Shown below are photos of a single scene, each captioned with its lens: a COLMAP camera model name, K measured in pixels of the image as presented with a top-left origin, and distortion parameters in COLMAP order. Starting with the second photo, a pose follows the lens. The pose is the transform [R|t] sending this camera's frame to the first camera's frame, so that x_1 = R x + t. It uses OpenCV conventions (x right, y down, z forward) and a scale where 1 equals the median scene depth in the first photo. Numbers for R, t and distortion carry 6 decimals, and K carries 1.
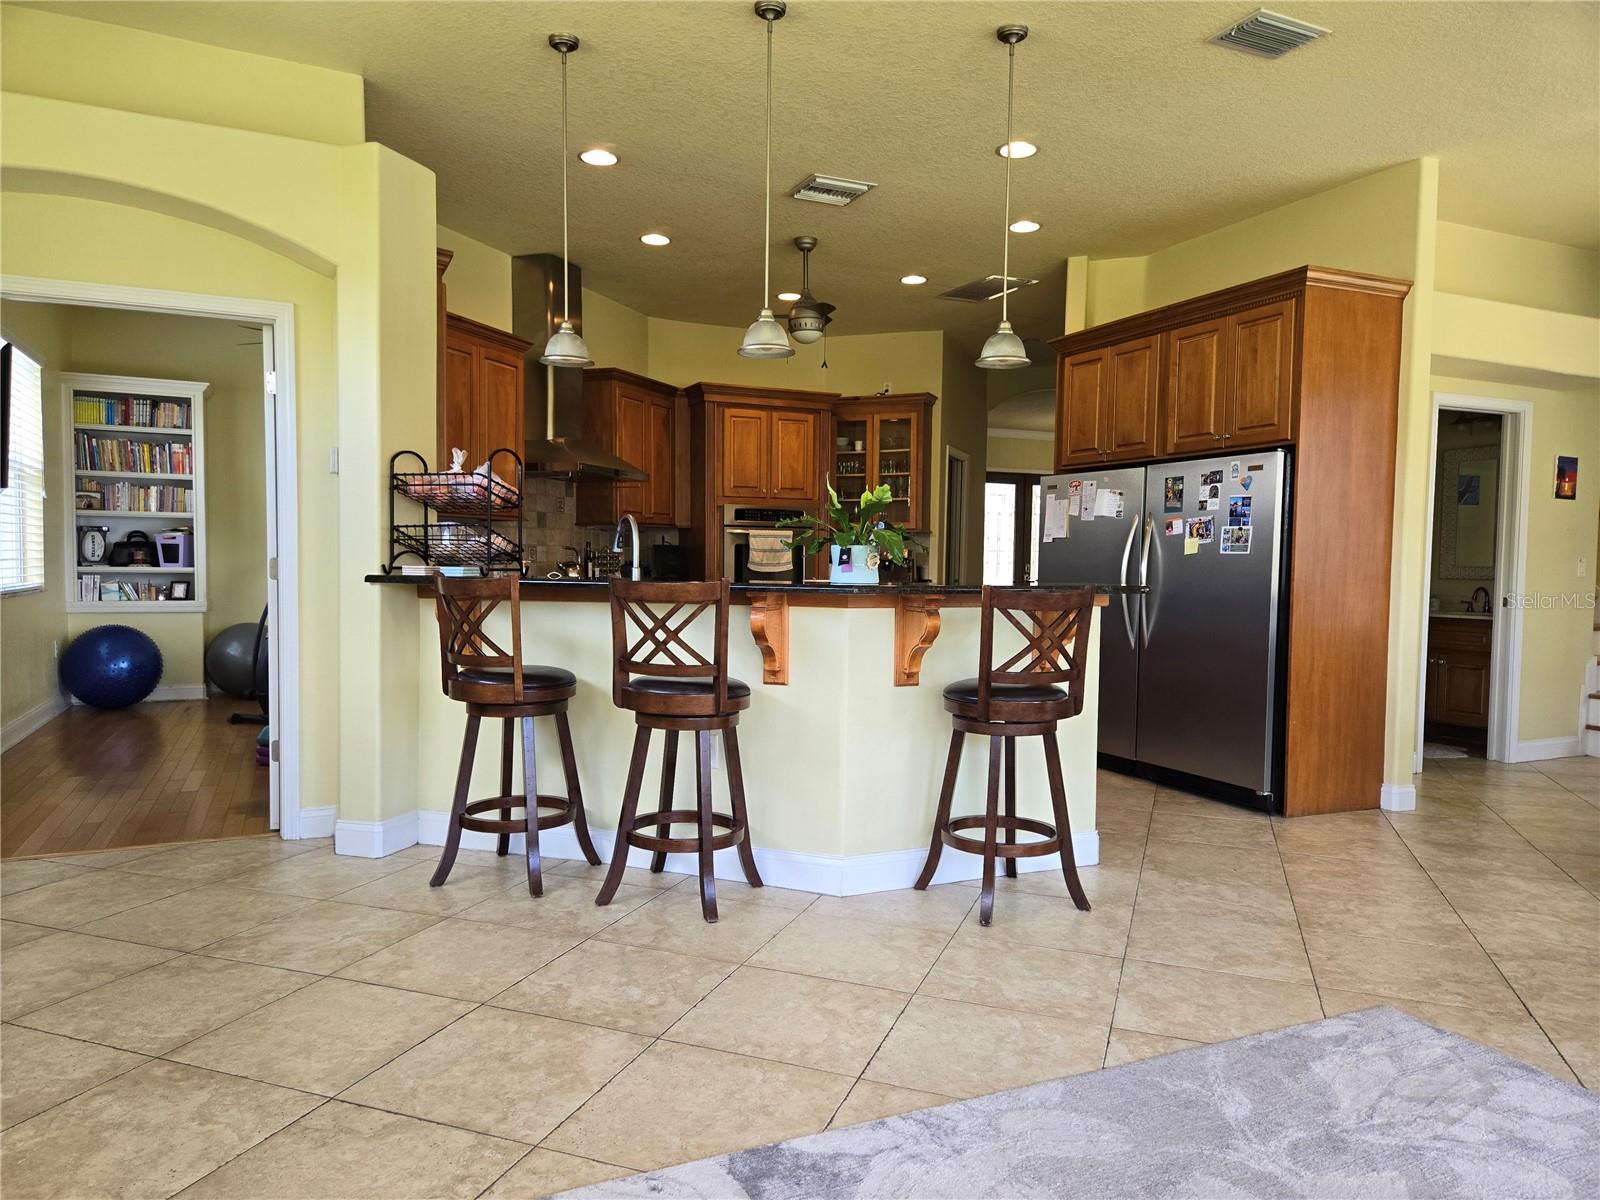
lens RADIAL K [[1133.6, 0, 802.5], [0, 1133.6, 599.0], [0, 0, 1]] dist [0.068467, -0.053868]
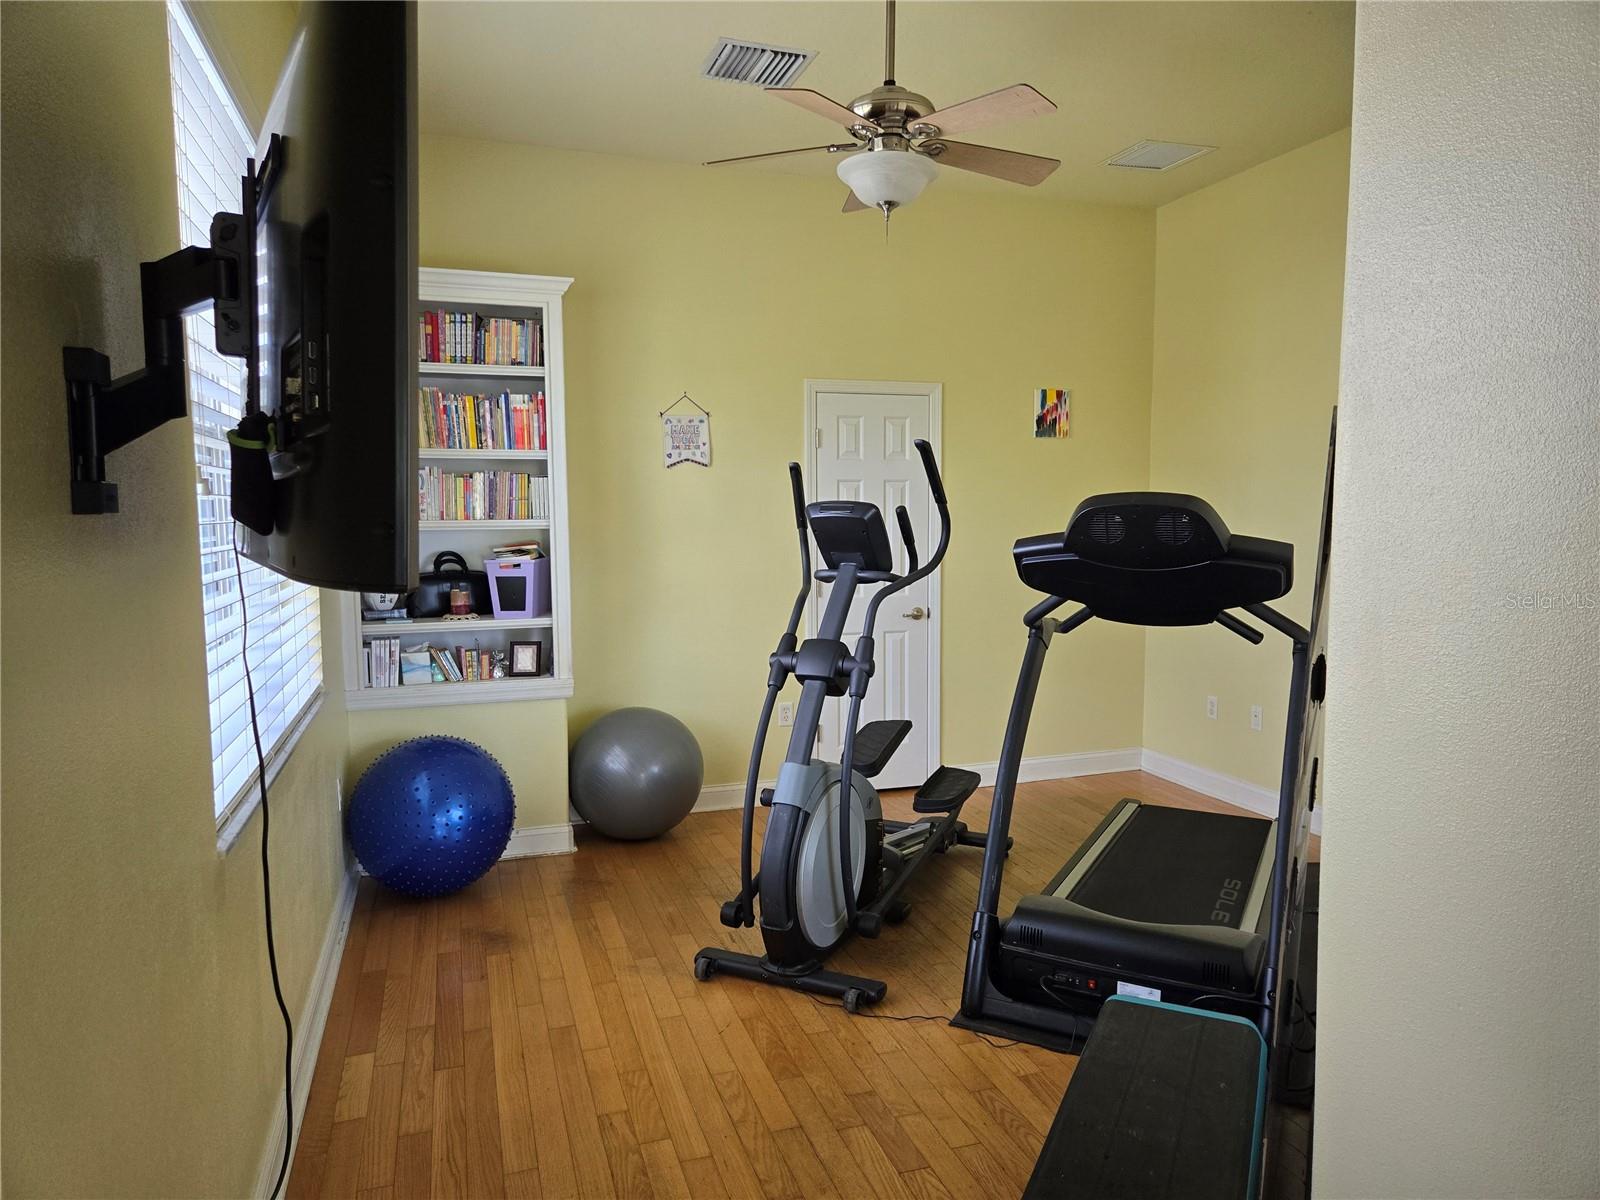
lens RADIAL K [[1133.6, 0, 798.4], [0, 1133.6, 603.9], [0, 0, 1]] dist [0.068467, -0.053868]
pose [[0.993224, -0.009826, -0.115800, -0.349409], [0.015374, 0.998771, 0.047111, -0.058604], [0.115195, -0.048572, 0.992155, 0.473095]]
